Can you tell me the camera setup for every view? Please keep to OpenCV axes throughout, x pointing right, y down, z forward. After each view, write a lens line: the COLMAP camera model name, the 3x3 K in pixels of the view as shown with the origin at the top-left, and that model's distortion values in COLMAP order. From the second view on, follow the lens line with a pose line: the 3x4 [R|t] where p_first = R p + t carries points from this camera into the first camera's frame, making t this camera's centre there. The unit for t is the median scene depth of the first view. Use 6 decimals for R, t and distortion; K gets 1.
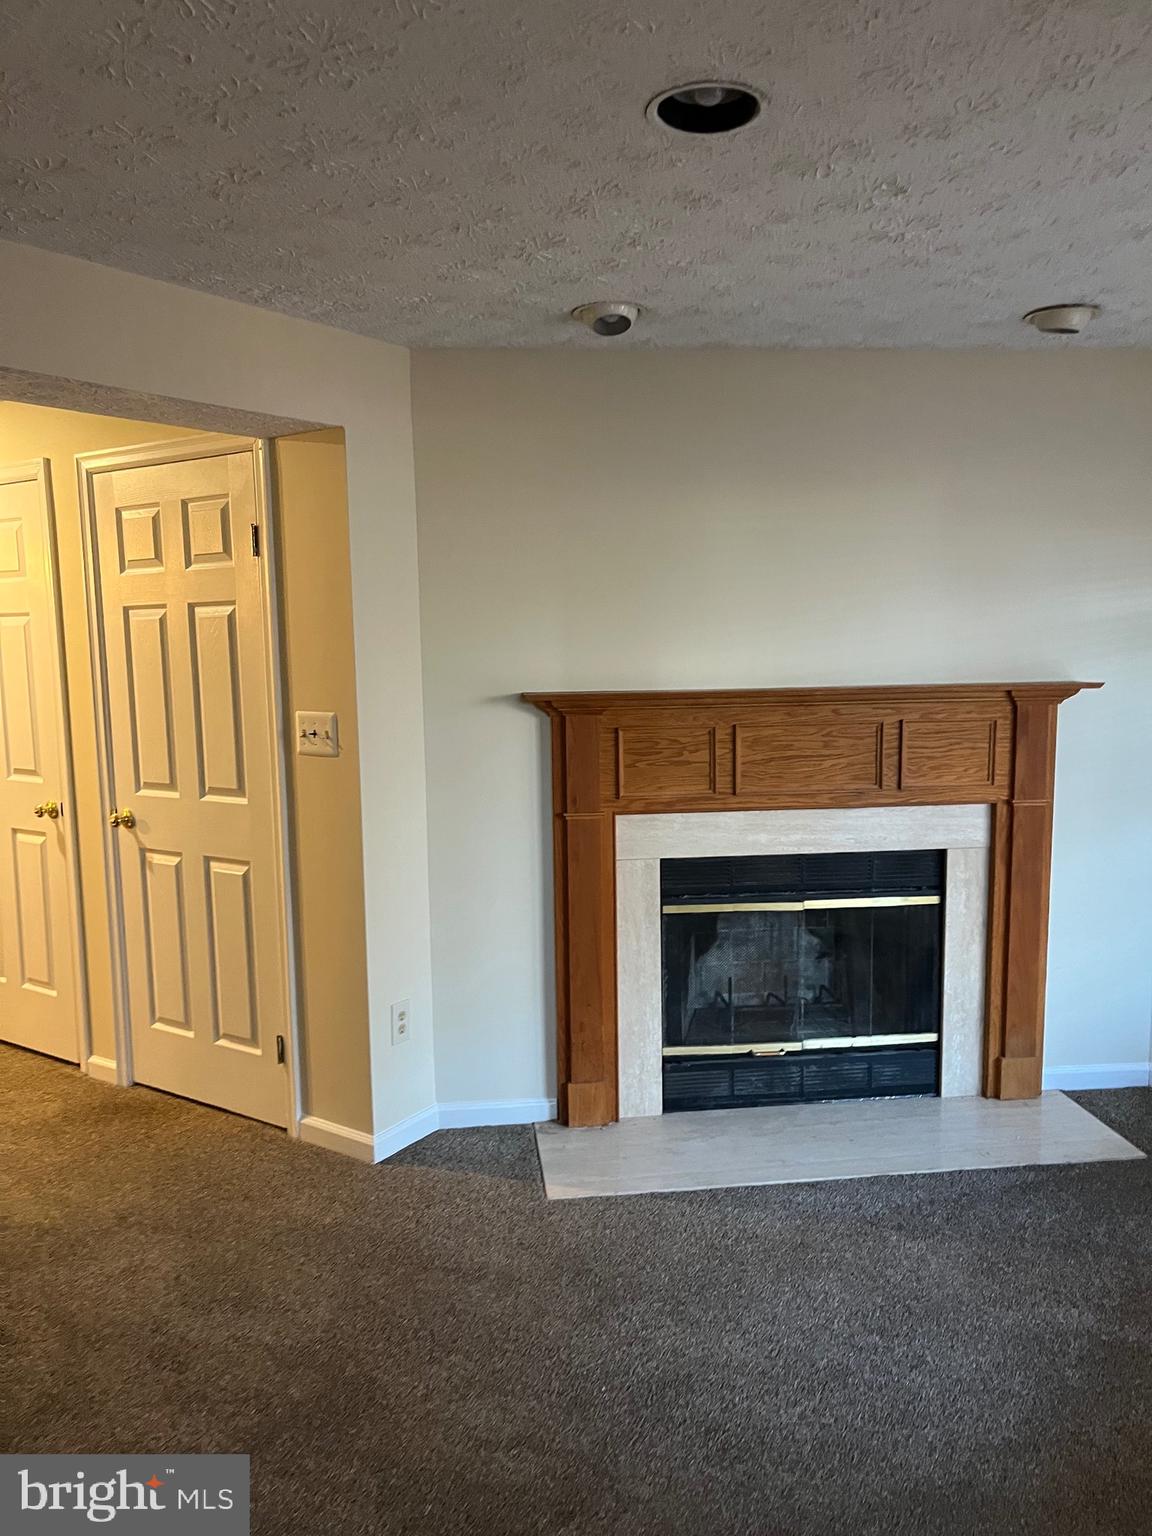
lens RADIAL K [[1143.5, 0, 576.0], [0, 1143.5, 768.0], [0, 0, 1]] dist [0.005665, 0.002603]
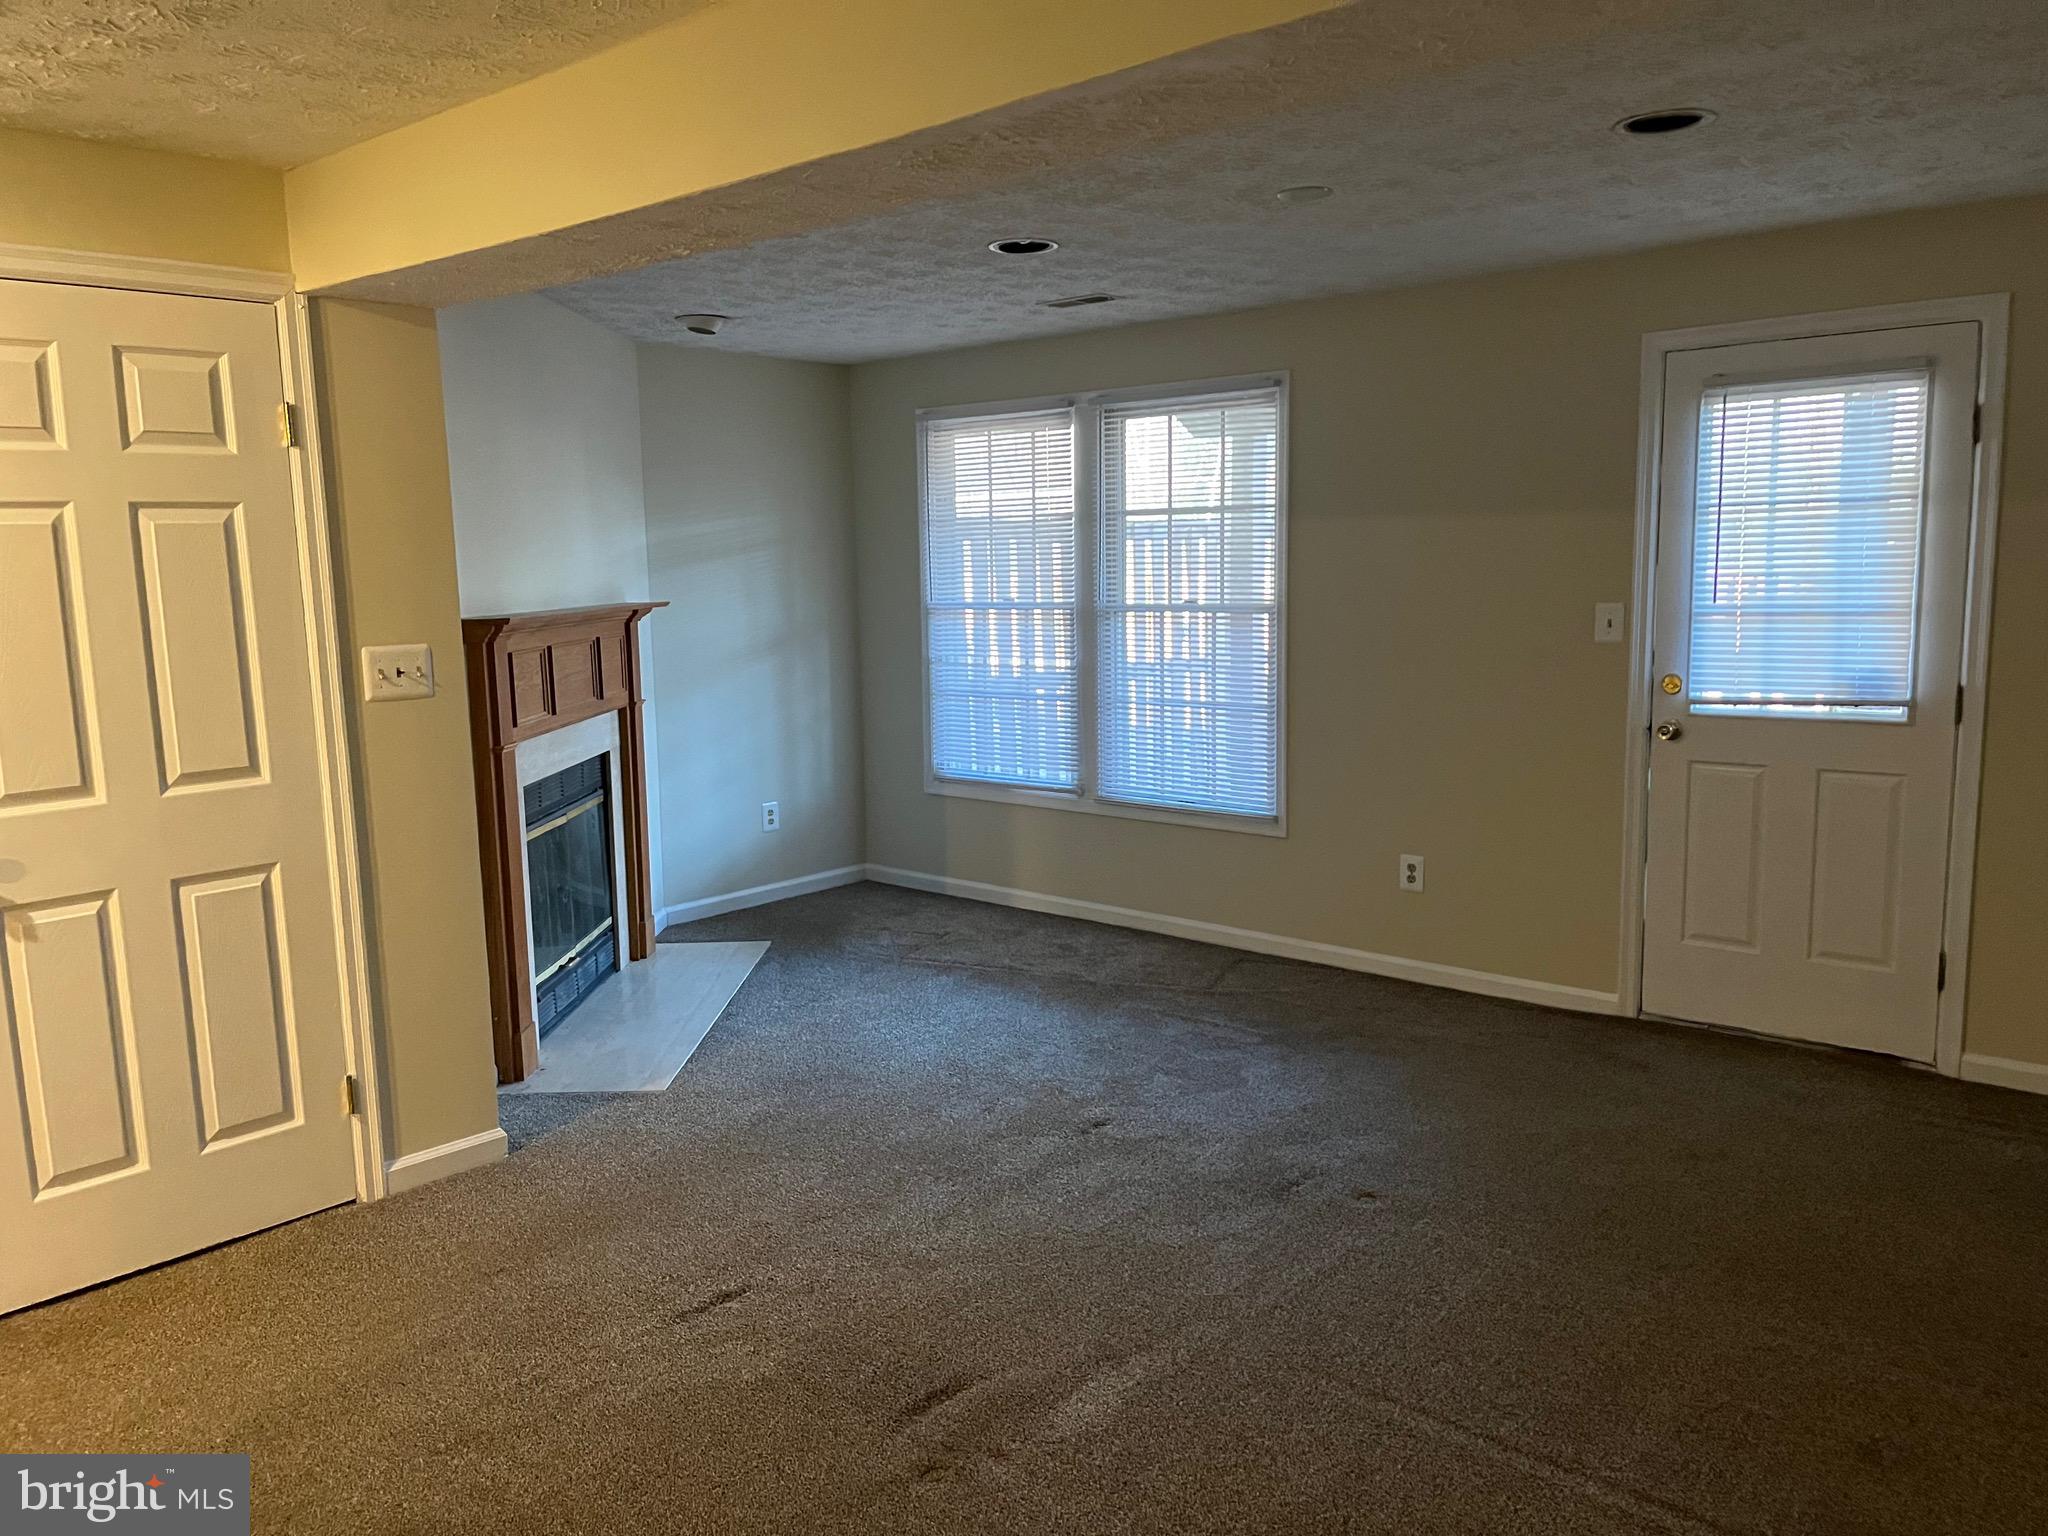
lens RADIAL K [[1524.7, 0, 1024.0], [0, 1524.7, 768.0], [0, 0, 1]] dist [0.005665, 0.002603]
pose [[0.146809, -0.121477, 0.981677, -1.164059], [0.132274, 0.985928, 0.102221, -0.014103], [-0.980281, 0.114844, 0.160811, 0.368015]]
